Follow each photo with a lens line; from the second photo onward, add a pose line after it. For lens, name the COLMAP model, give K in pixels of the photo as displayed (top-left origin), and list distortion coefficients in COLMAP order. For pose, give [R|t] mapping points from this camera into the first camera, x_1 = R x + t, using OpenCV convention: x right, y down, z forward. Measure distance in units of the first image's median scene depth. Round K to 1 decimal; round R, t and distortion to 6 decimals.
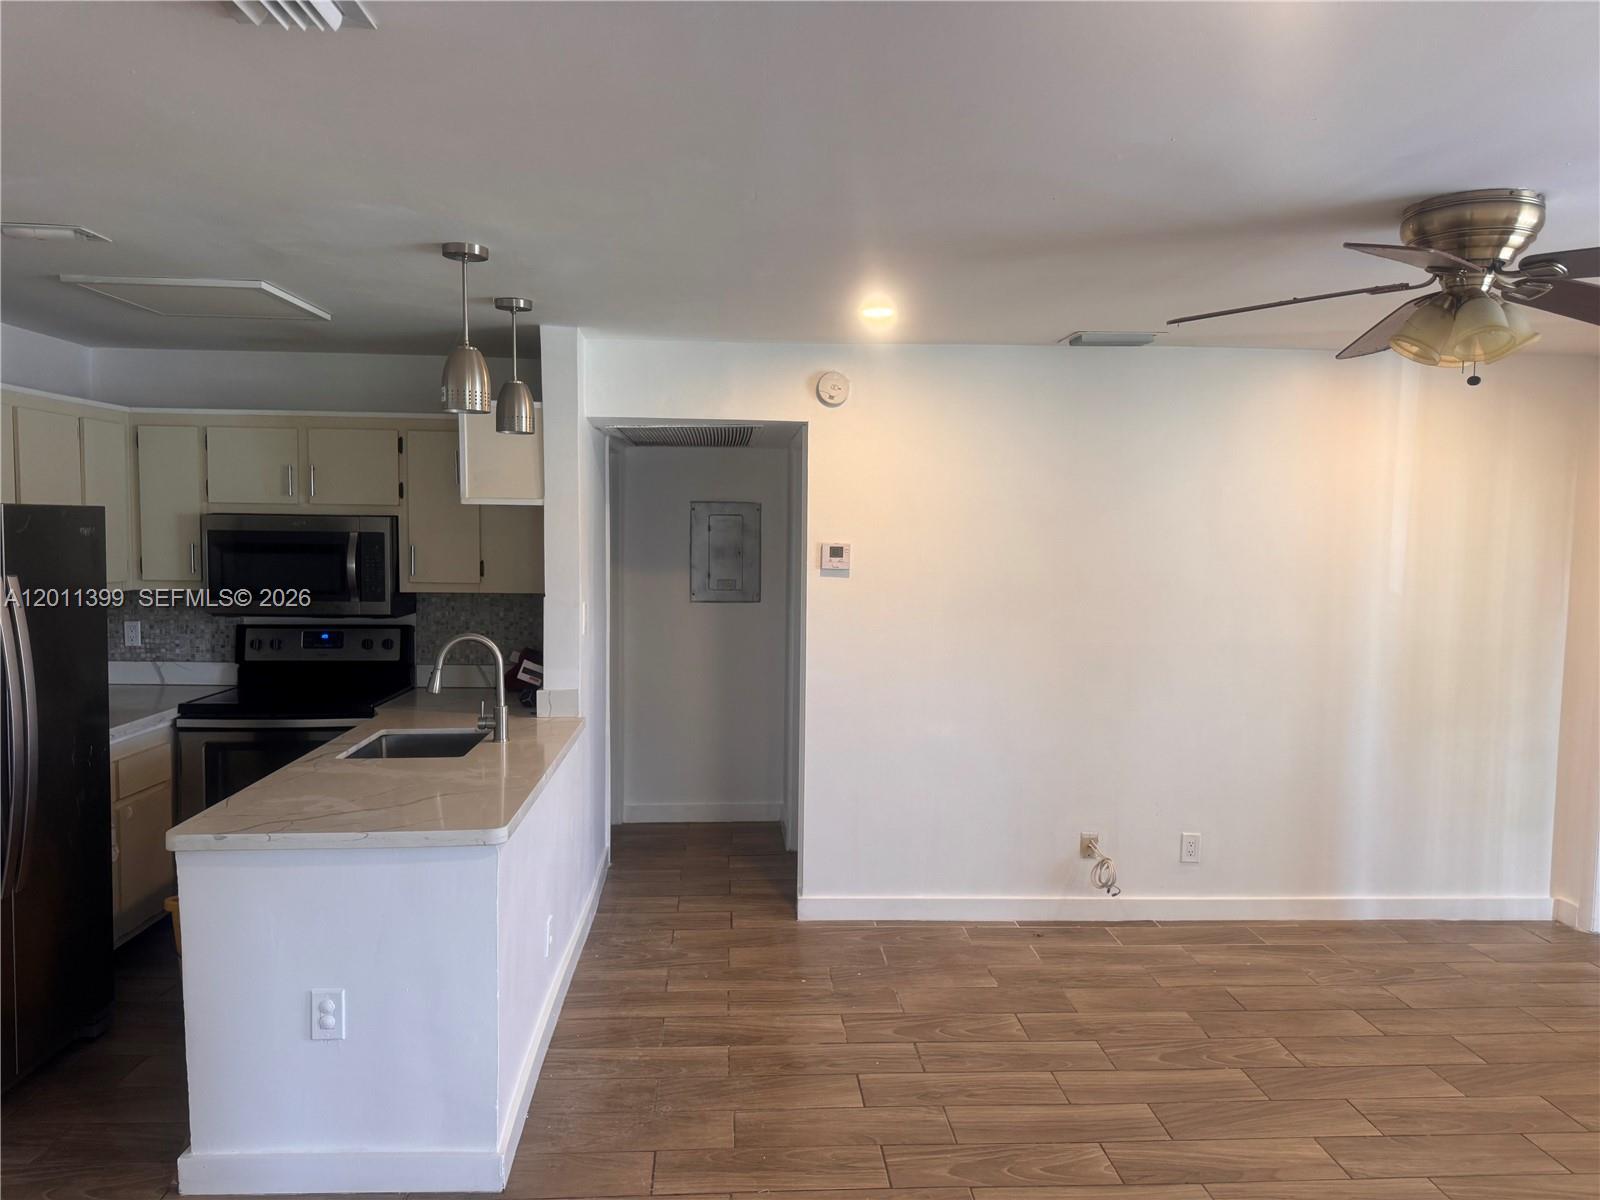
lens RADIAL K [[1127.3, 0, 800.0], [0, 1127.3, 600.0], [0, 0, 1]] dist [0.006399, 0.002862]
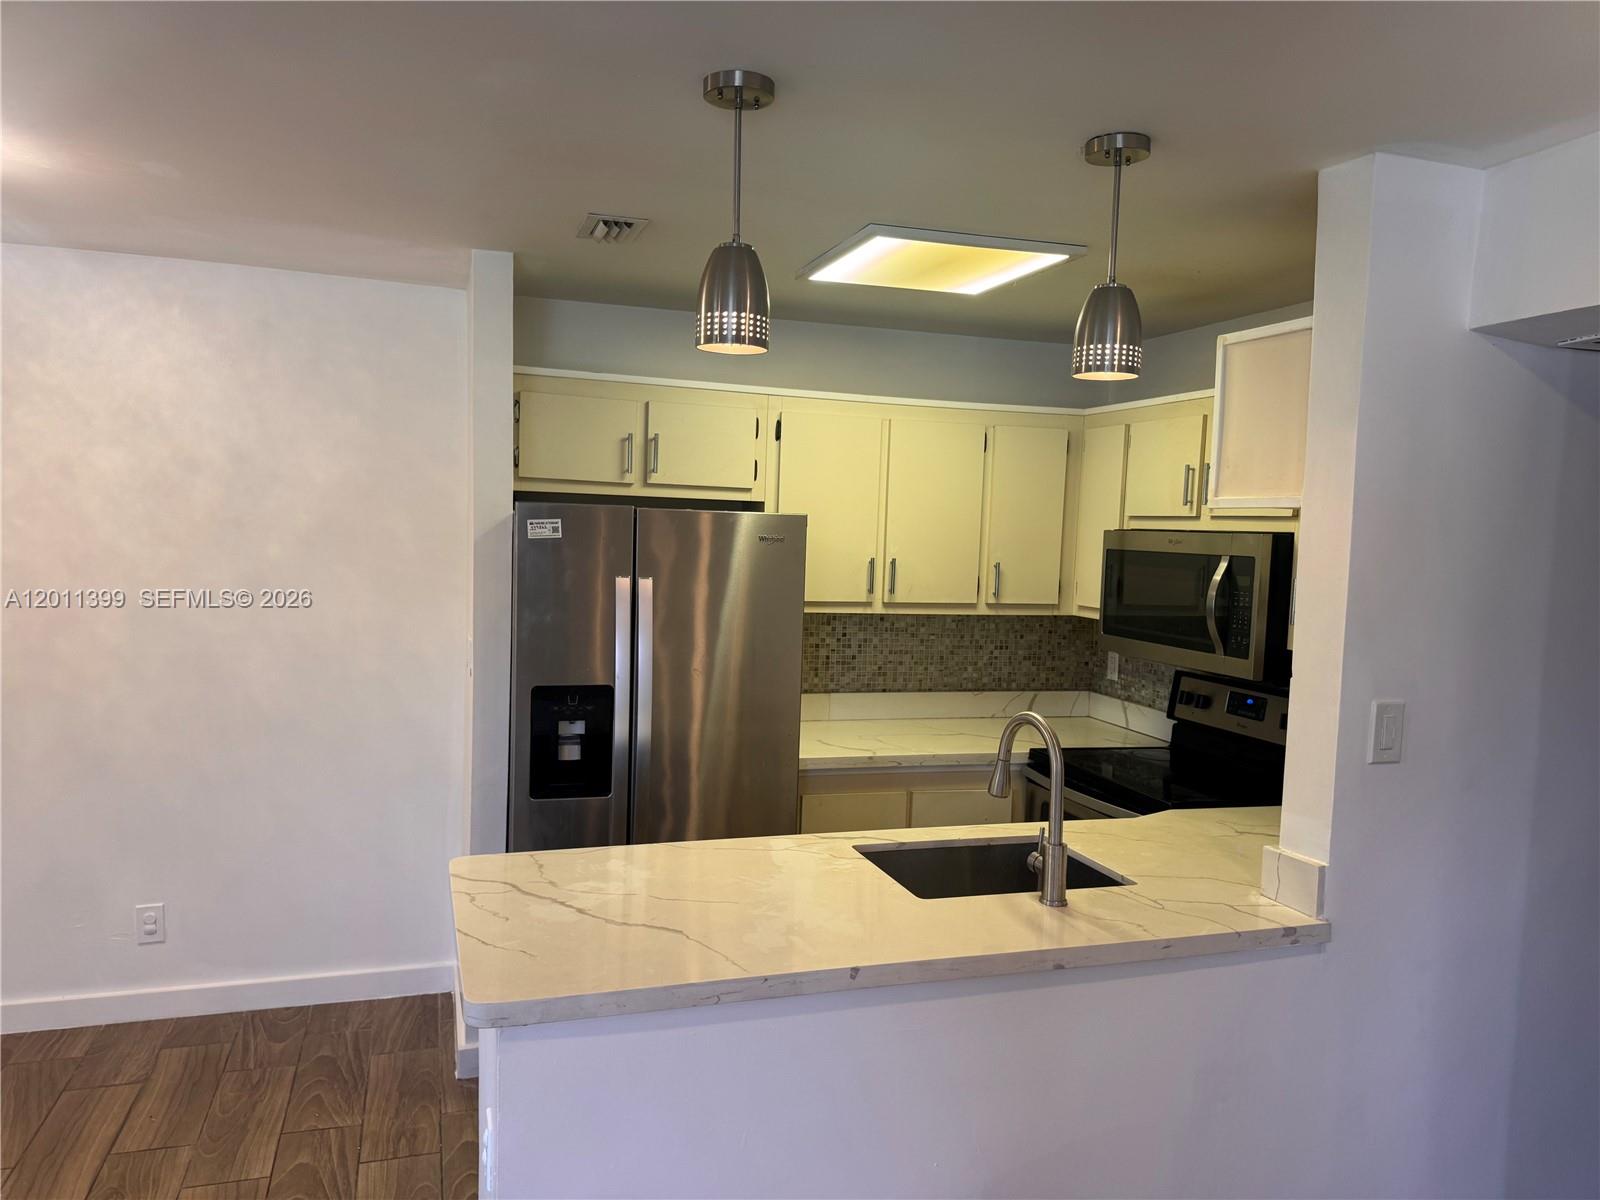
lens RADIAL K [[1127.3, 0, 800.0], [0, 1127.3, 600.0], [0, 0, 1]] dist [0.006399, 0.002862]
pose [[0.247028, 0.062179, -0.967011, 0.480160], [-0.095209, 0.994668, 0.039635, -0.079660], [0.964320, 0.082278, 0.251631, 1.293719]]
